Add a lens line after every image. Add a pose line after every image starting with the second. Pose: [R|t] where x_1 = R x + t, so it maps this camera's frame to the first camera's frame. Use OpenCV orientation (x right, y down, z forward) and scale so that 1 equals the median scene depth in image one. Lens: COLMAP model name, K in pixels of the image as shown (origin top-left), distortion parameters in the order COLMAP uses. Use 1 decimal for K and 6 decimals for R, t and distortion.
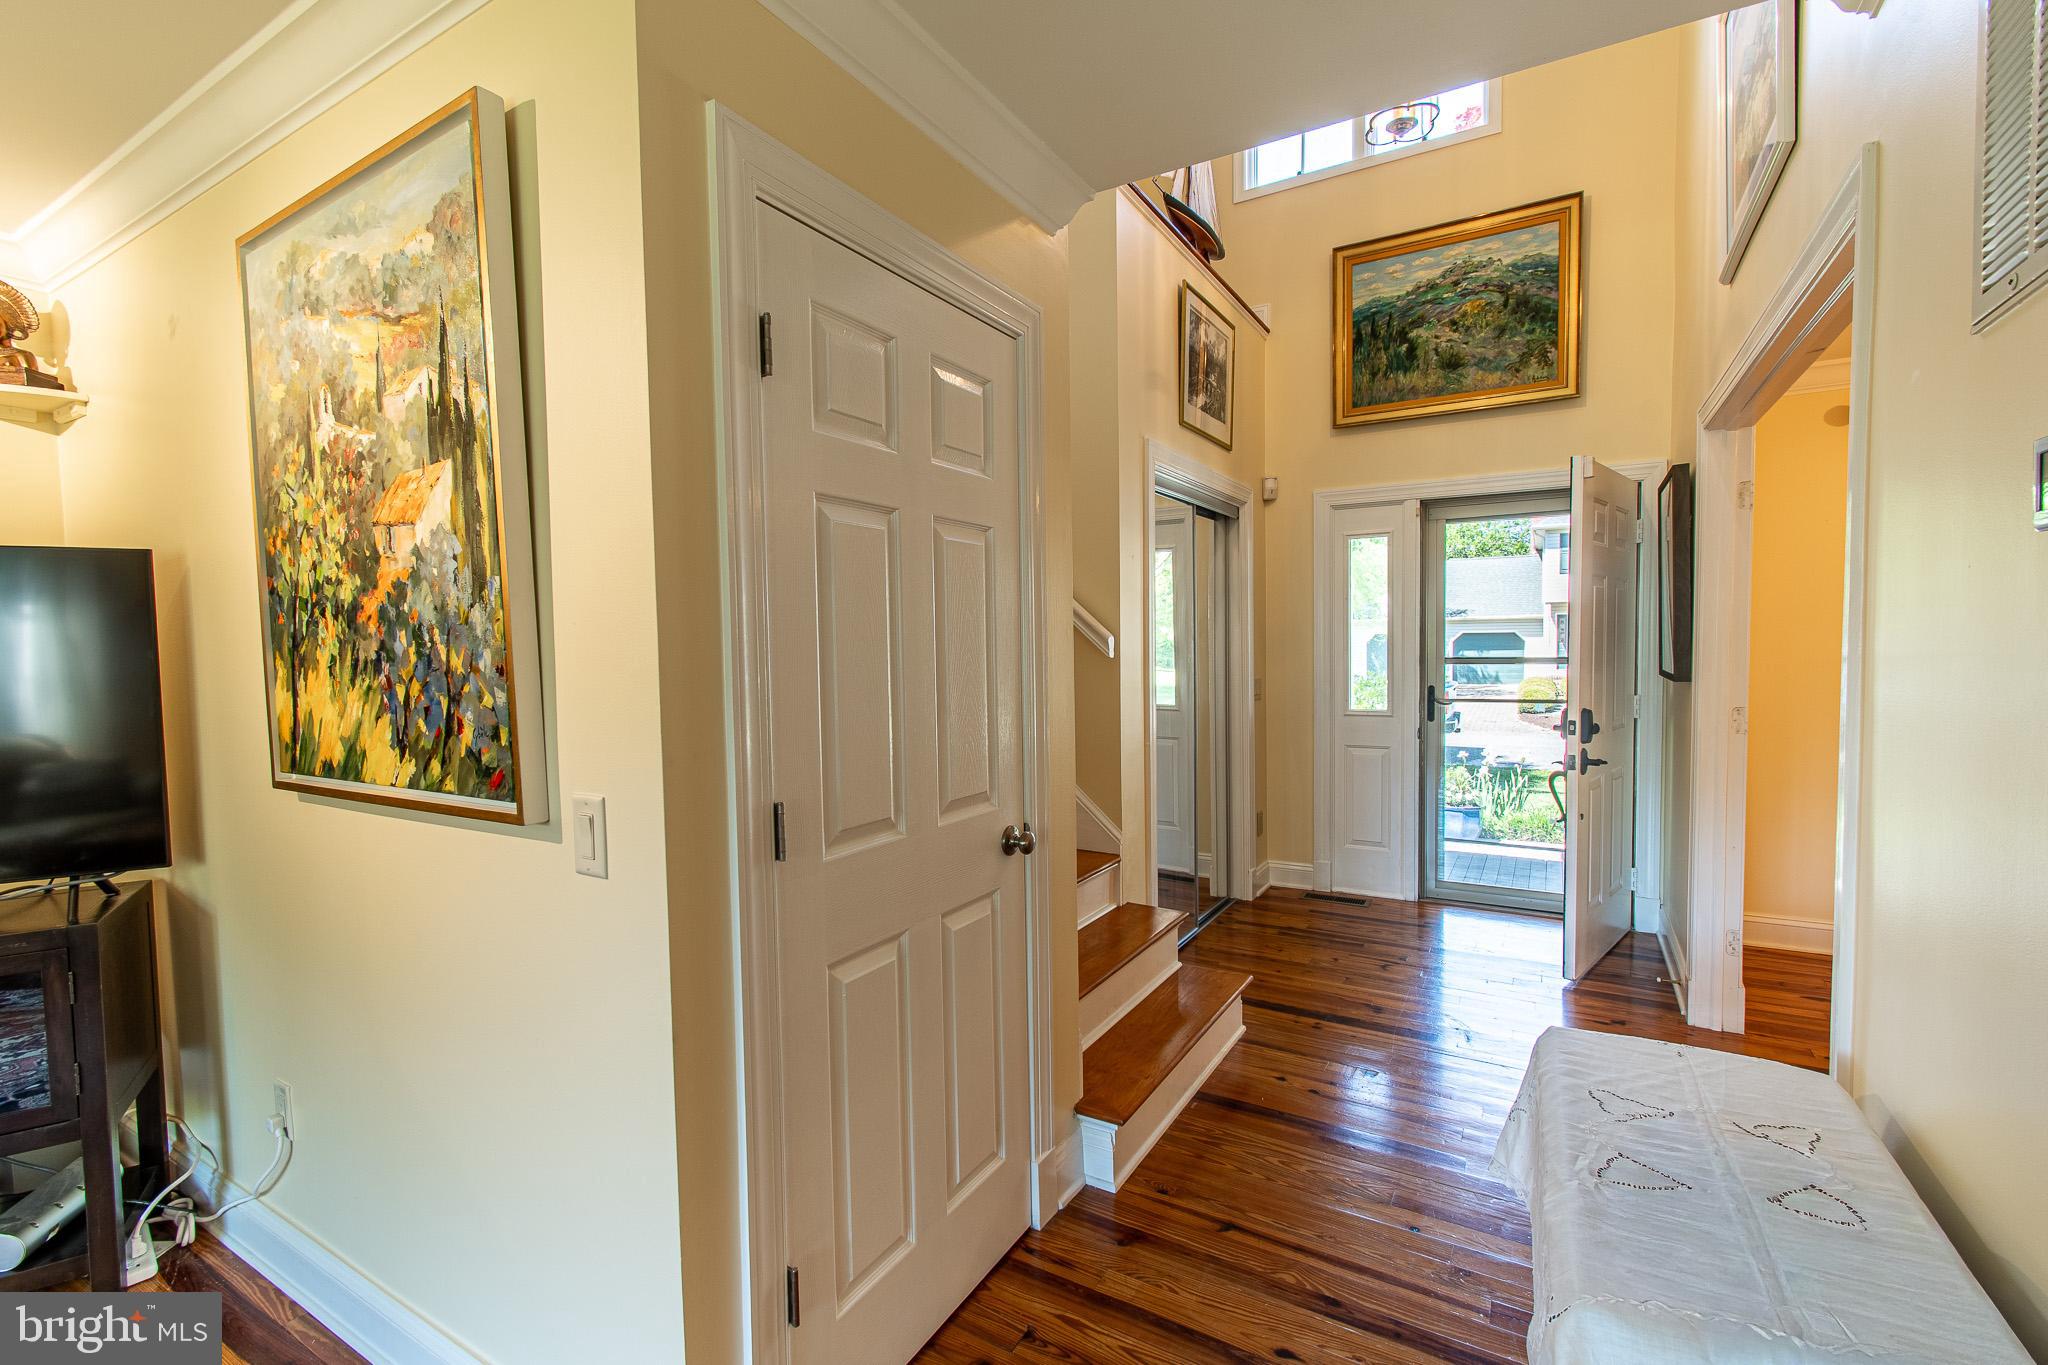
lens RADIAL K [[902.2, 0, 1011.4], [0, 902.2, 685.6], [0, 0, 1]] dist [0.004425, -0.002745]
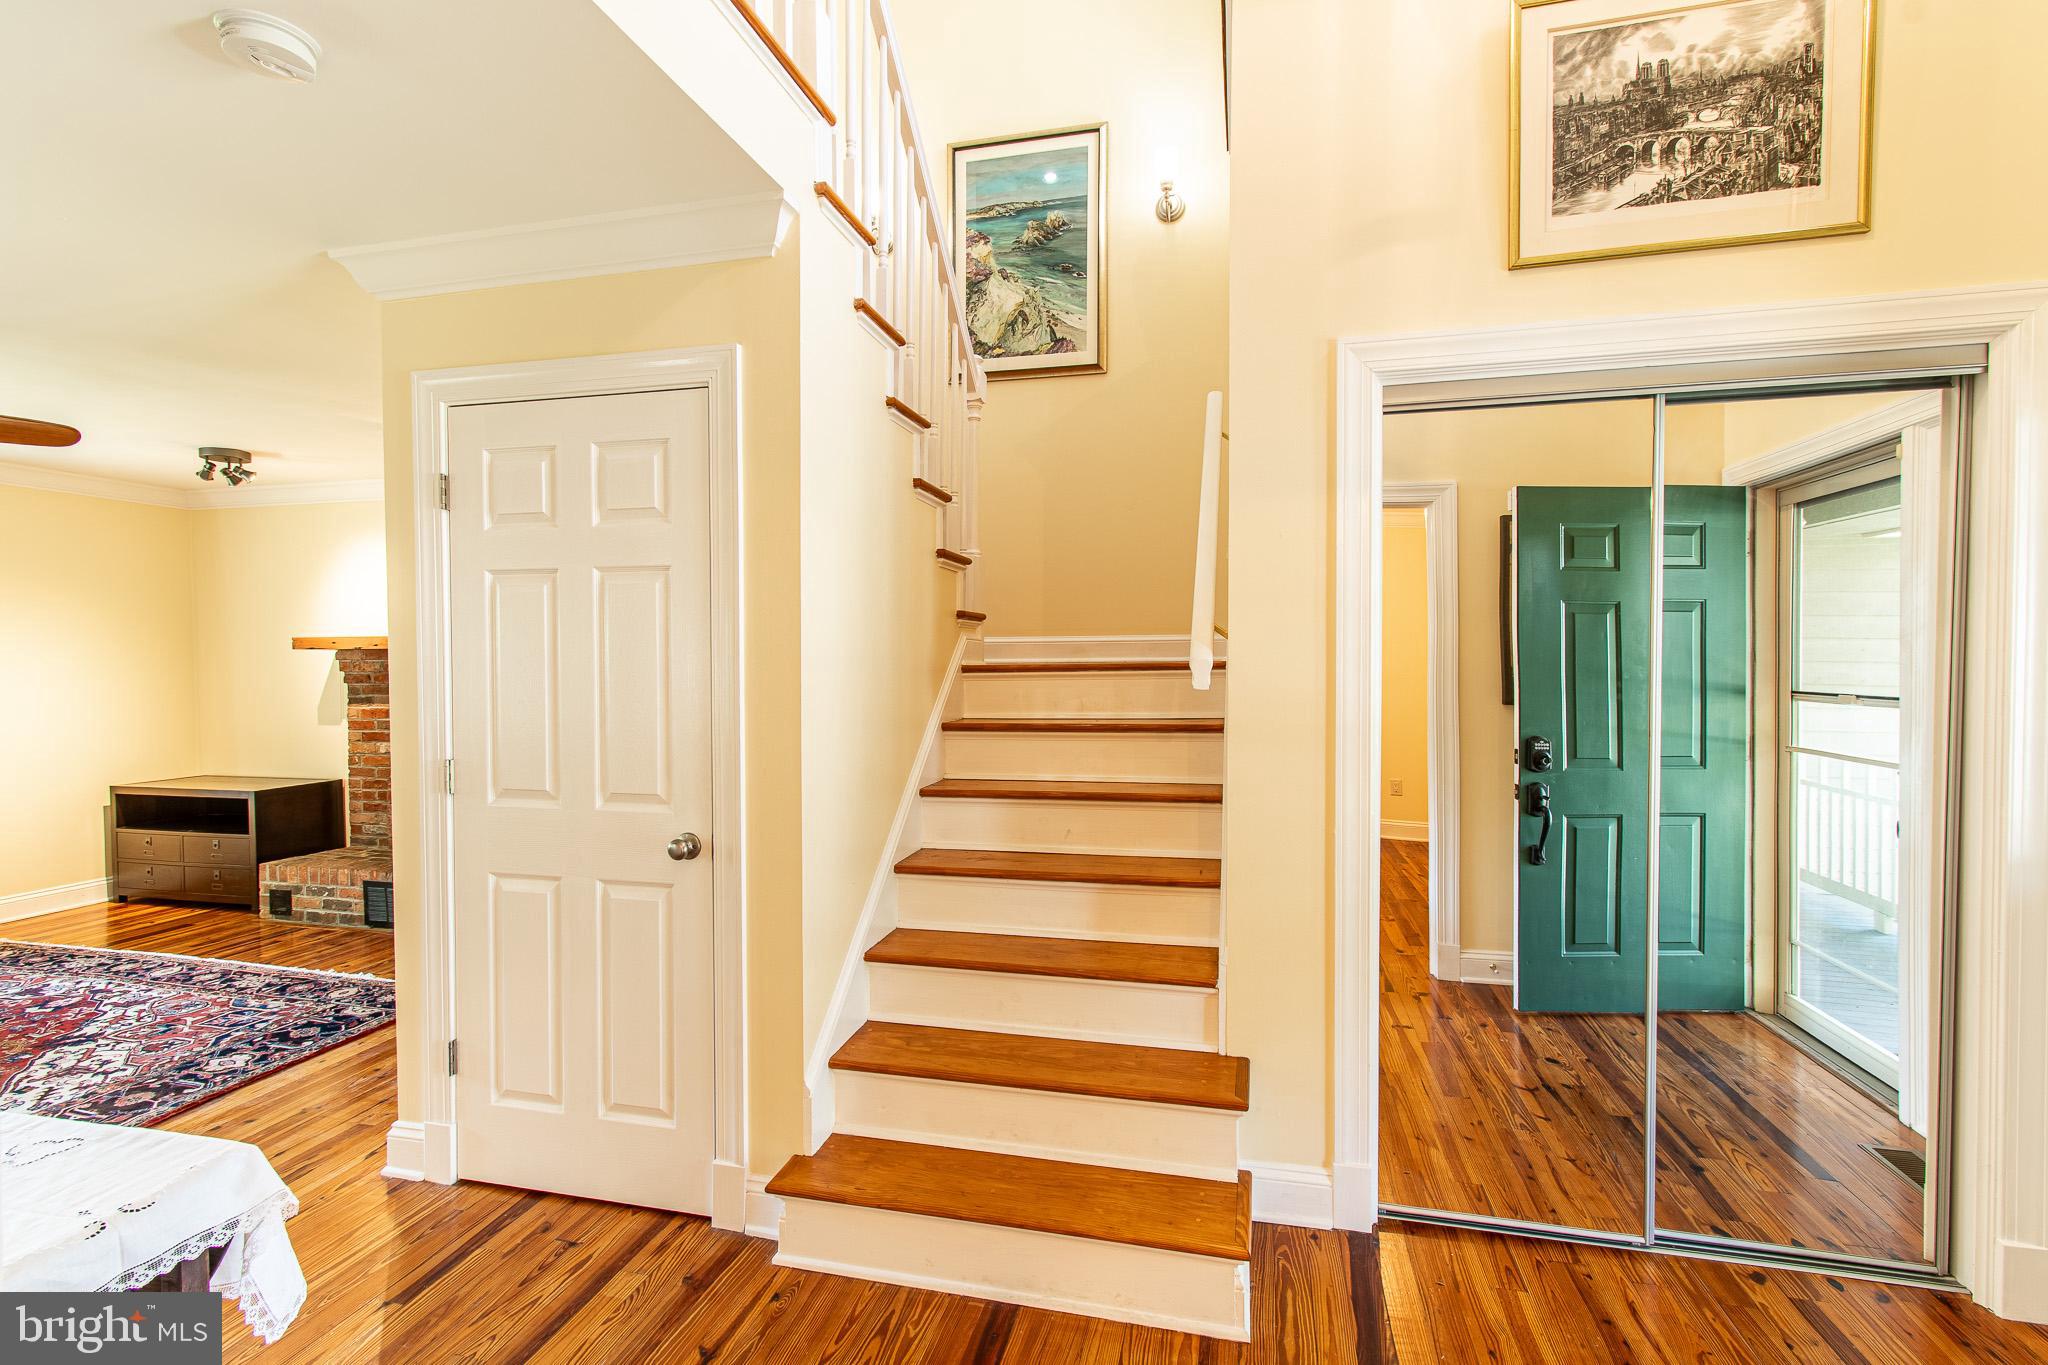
lens RADIAL K [[902.2, 0, 1025.1], [0, 902.2, 697.3], [0, 0, 1]] dist [0.004425, -0.002745]
pose [[0.306821, 0.048499, -0.950531, 1.331207], [-0.048279, 0.998208, 0.035347, -0.079511], [0.950542, 0.035045, 0.308613, 1.195068]]
